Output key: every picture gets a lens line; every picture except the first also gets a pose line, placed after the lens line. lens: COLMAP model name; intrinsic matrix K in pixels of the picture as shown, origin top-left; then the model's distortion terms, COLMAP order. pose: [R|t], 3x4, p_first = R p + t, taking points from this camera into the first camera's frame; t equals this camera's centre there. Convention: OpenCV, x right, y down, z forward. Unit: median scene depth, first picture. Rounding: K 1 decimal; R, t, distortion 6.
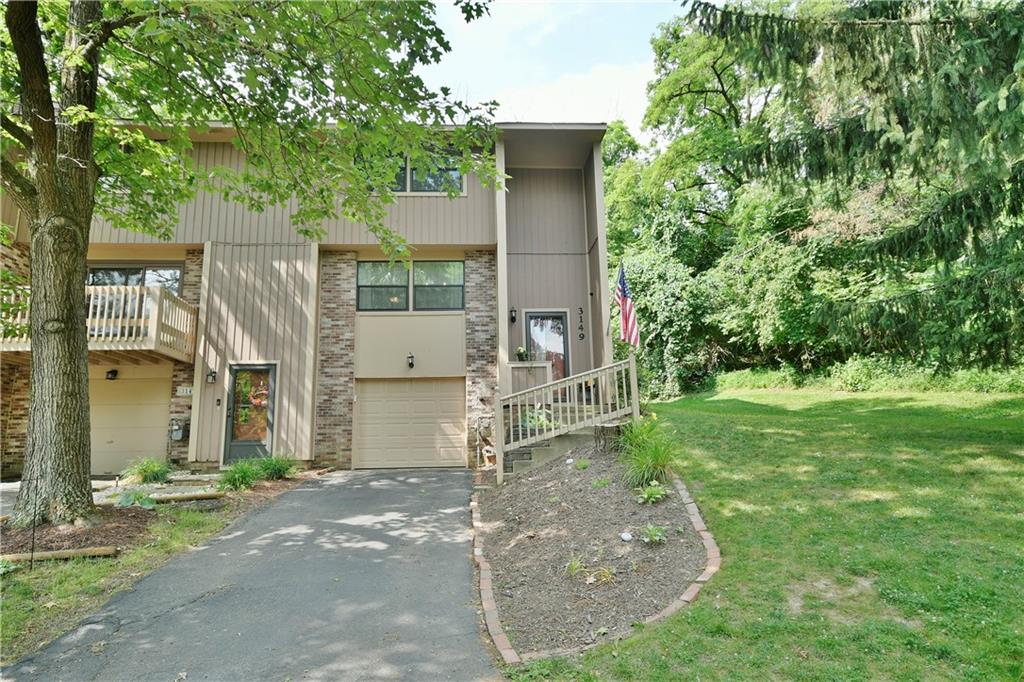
lens RADIAL K [[614.6, 0, 512.0], [0, 614.6, 341.0], [0, 0, 1]] dist [0.003321, 0.001299]
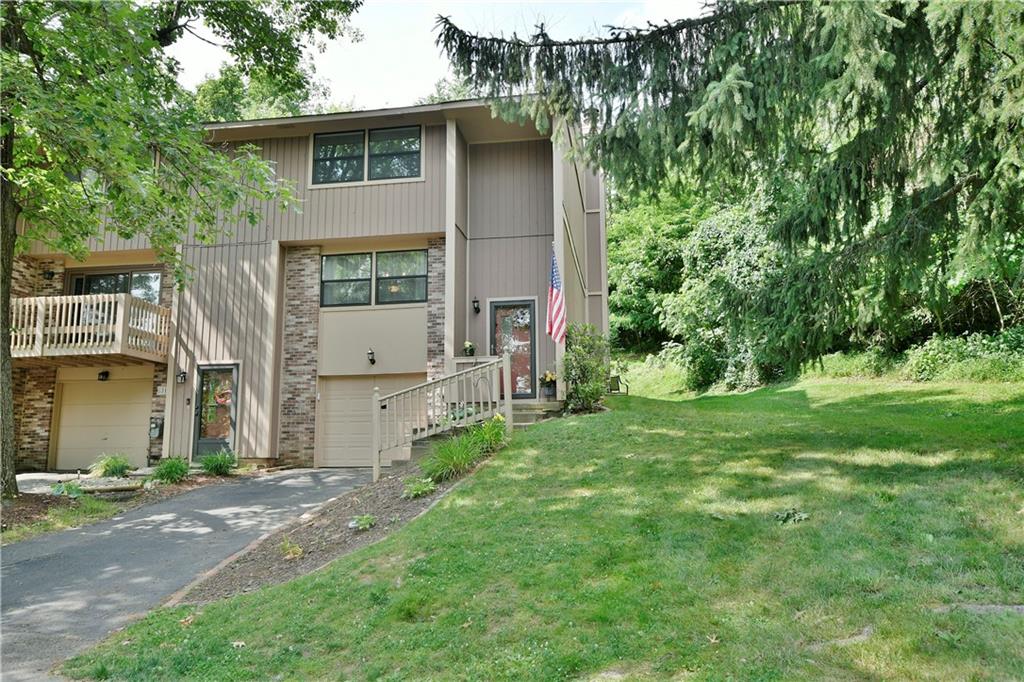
lens RADIAL K [[764.0, 0, 512.0], [0, 764.0, 341.0], [0, 0, 1]] dist [0.005446, 0.000988]
pose [[0.973860, -0.023539, -0.225928, 0.328718], [0.031356, 0.999025, 0.031075, -0.023914], [0.224976, -0.037347, 0.973648, -0.121919]]
